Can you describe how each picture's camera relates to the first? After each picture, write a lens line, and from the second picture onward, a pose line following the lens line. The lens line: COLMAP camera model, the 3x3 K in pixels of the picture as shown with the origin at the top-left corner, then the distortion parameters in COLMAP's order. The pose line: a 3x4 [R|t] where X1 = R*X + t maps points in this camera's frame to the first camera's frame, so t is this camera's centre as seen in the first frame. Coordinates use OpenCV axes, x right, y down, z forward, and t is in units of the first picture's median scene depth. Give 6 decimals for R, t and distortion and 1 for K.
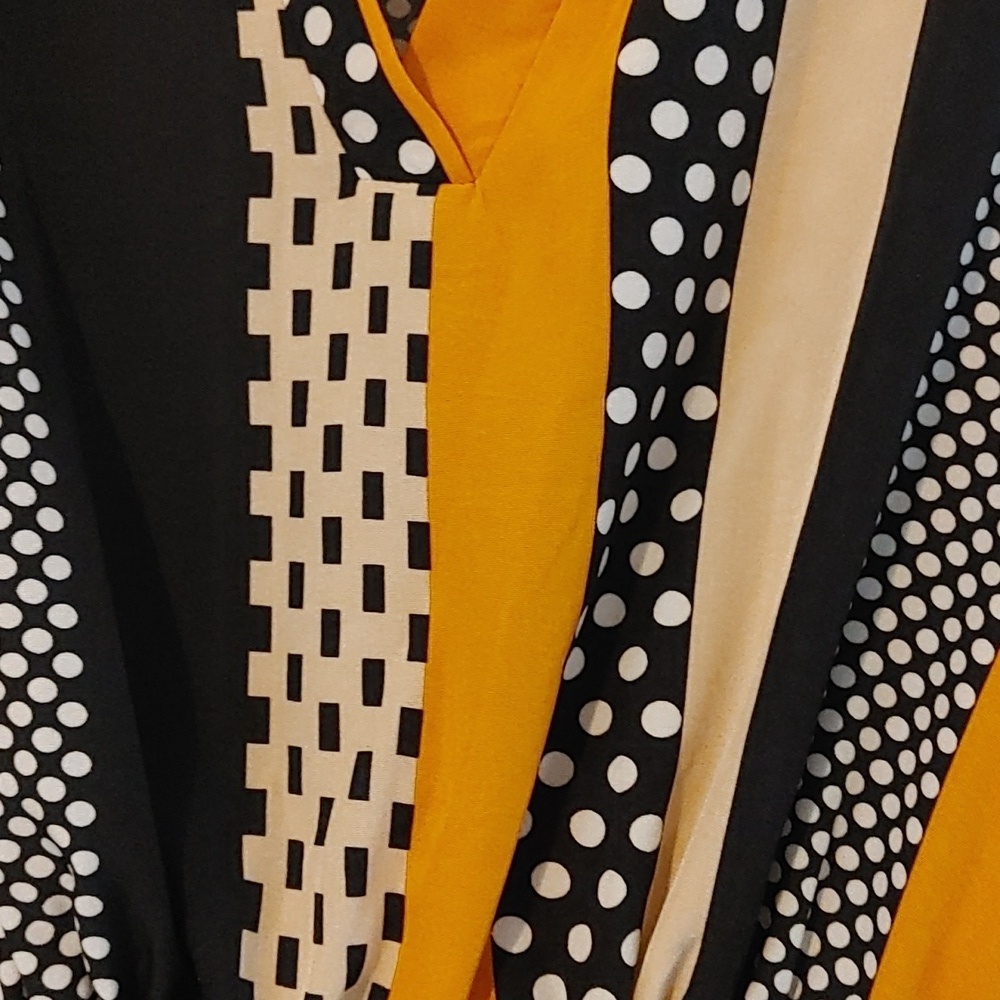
lens RADIAL K [[1726.0, 0, 494.3], [0, 1726.0, 498.6], [0, 0, 1]] dist [0.056189, 0.000000]
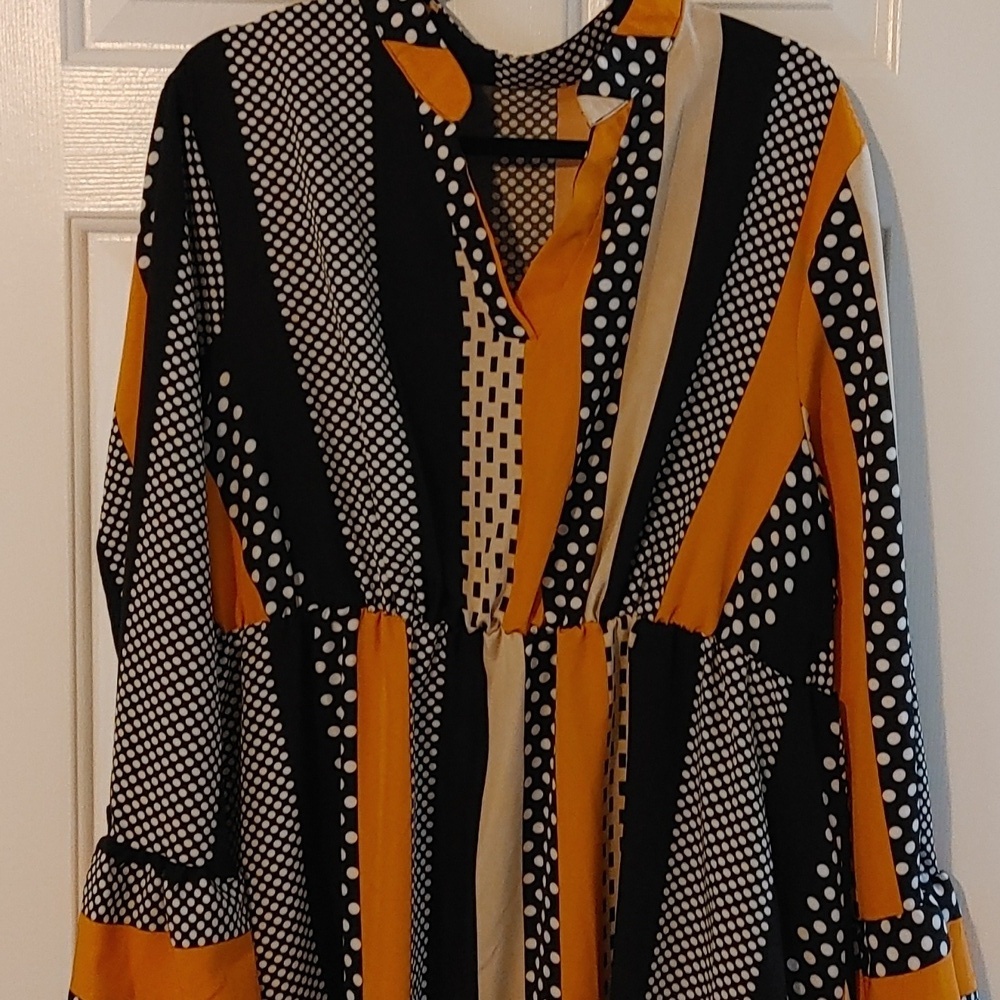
lens RADIAL K [[1726.0, 0, 499.5], [0, 1726.0, 502.5], [0, 0, 1]] dist [0.056189, 0.000000]
pose [[0.999956, 0.004628, -0.008116, -0.052498], [-0.003824, 0.995332, 0.096431, -0.187582], [0.008525, -0.096396, 0.995307, -2.060600]]
